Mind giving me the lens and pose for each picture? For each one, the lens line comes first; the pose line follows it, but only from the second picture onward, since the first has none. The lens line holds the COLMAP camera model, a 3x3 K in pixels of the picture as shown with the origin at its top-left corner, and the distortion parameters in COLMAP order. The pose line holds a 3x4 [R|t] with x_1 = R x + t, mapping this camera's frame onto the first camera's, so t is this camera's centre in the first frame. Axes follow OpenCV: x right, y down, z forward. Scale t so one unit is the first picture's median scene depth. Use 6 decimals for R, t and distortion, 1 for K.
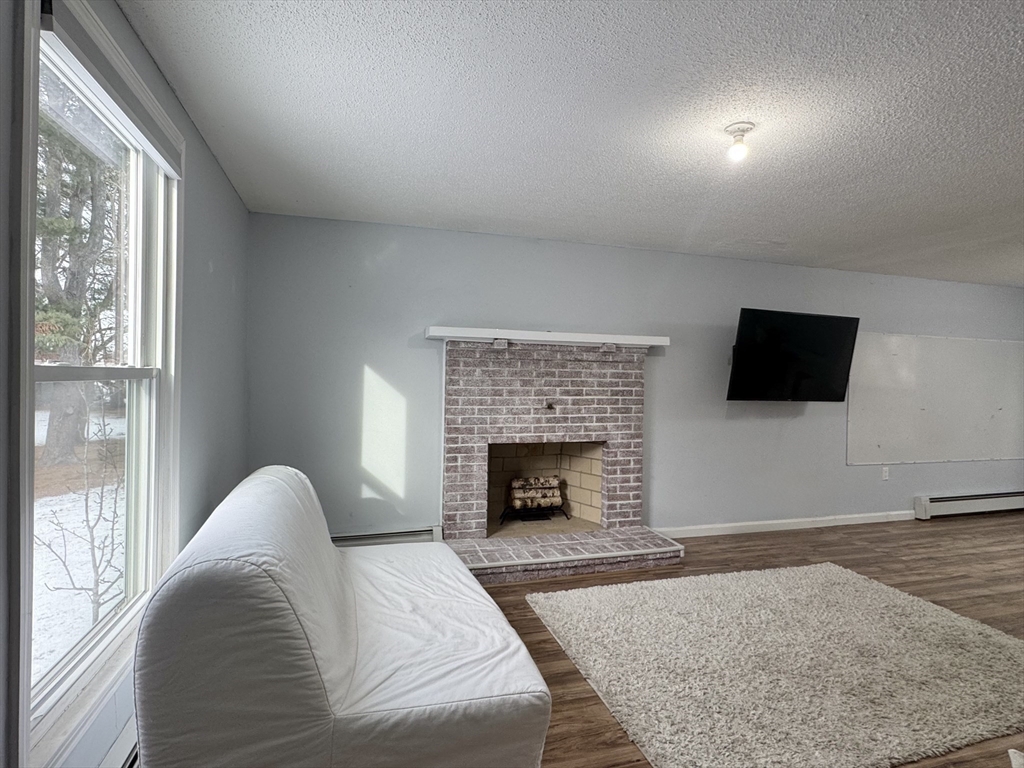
lens RADIAL K [[537.7, 0, 507.4], [0, 537.7, 380.4], [0, 0, 1]] dist [0.000992, 0.001239]
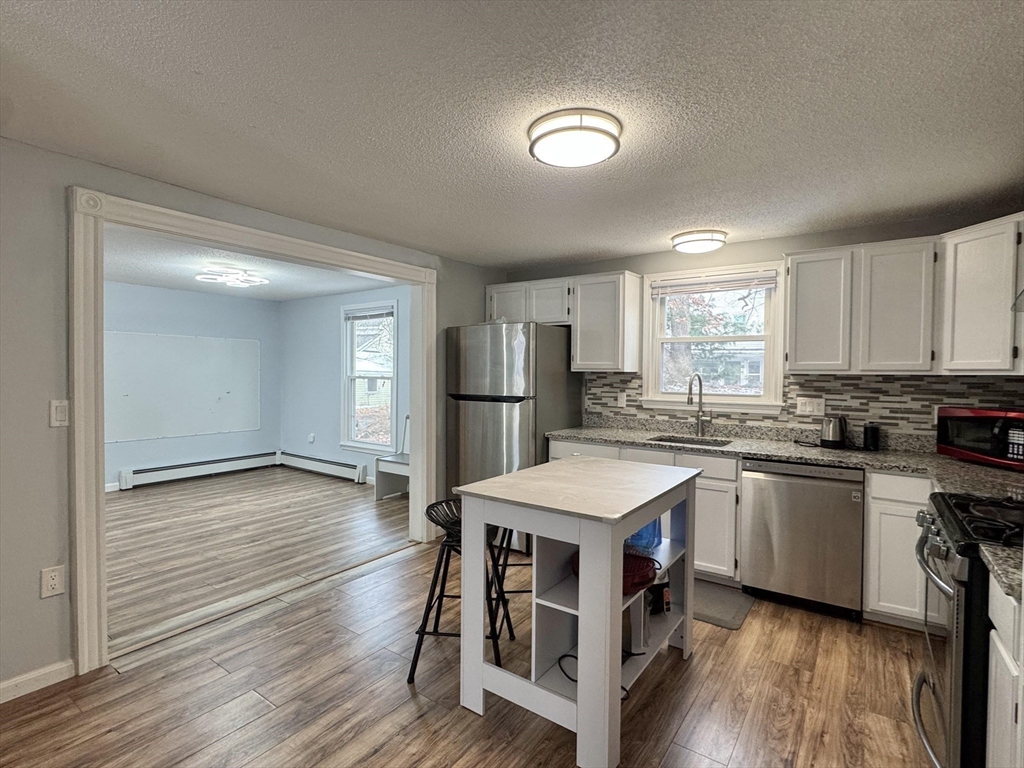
lens RADIAL K [[517.0, 0, 508.5], [0, 517.0, 383.1], [0, 0, 1]] dist [0.001149, 0.002094]
pose [[0.813113, -0.028946, 0.581385, 1.068123], [0.010474, 0.999329, 0.035105, -0.000554], [-0.582011, -0.022455, 0.812871, -0.497459]]
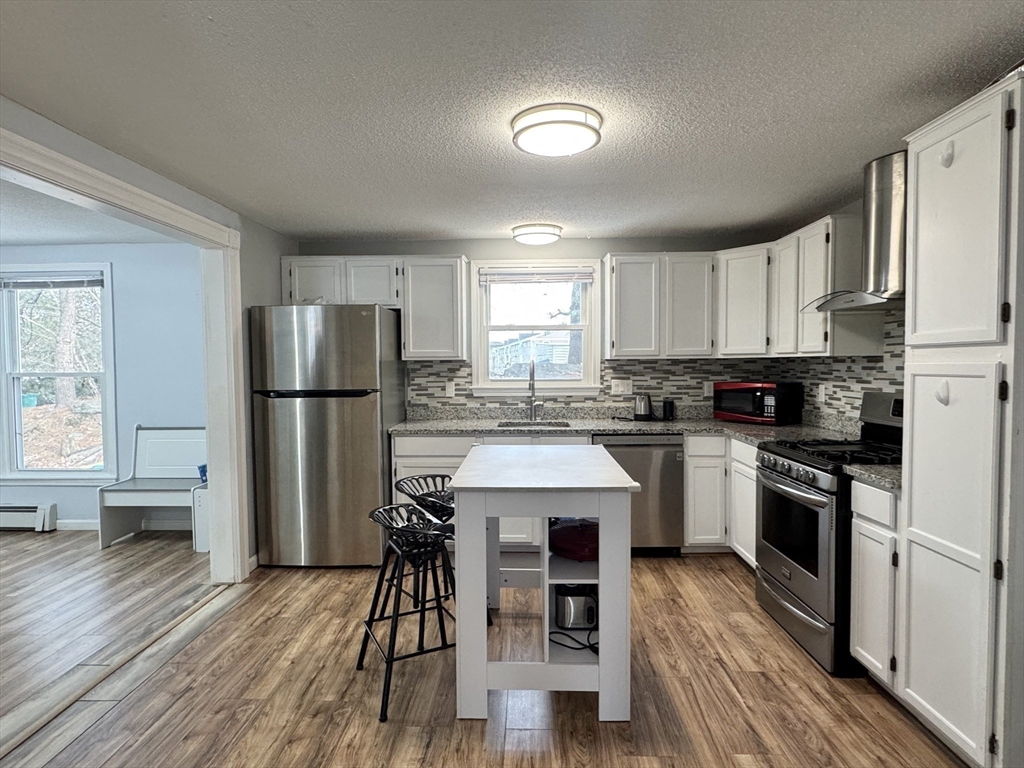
lens RADIAL K [[583.2, 0, 512.4], [0, 583.2, 384.4], [0, 0, 1]] dist [0.006840, -0.001004]
pose [[0.343618, -0.060246, 0.937175, 0.826773], [0.016468, 0.998173, 0.058129, -0.000916], [-0.938965, -0.004541, 0.343982, -0.266779]]
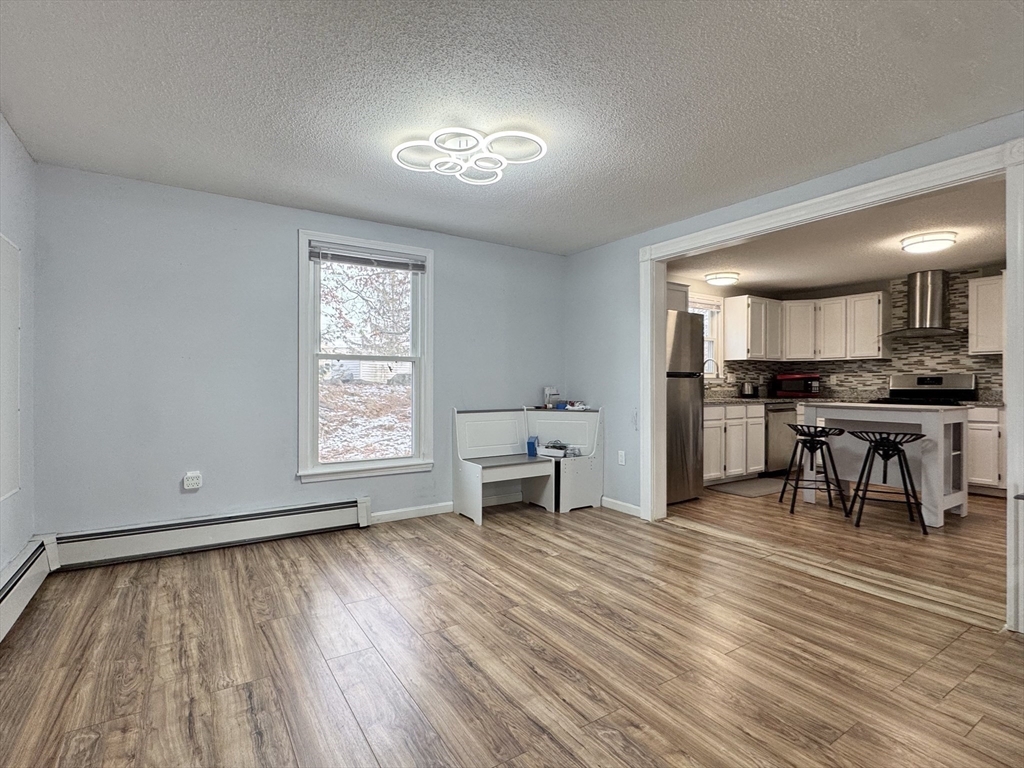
lens RADIAL K [[517.0, 0, 509.2], [0, 517.0, 385.5], [0, 0, 1]] dist [0.001149, 0.002094]
pose [[-0.250054, -0.030256, 0.967759, 0.604788], [-0.007214, 0.999542, 0.029386, 0.054366], [-0.968205, 0.000366, -0.250158, 0.984522]]
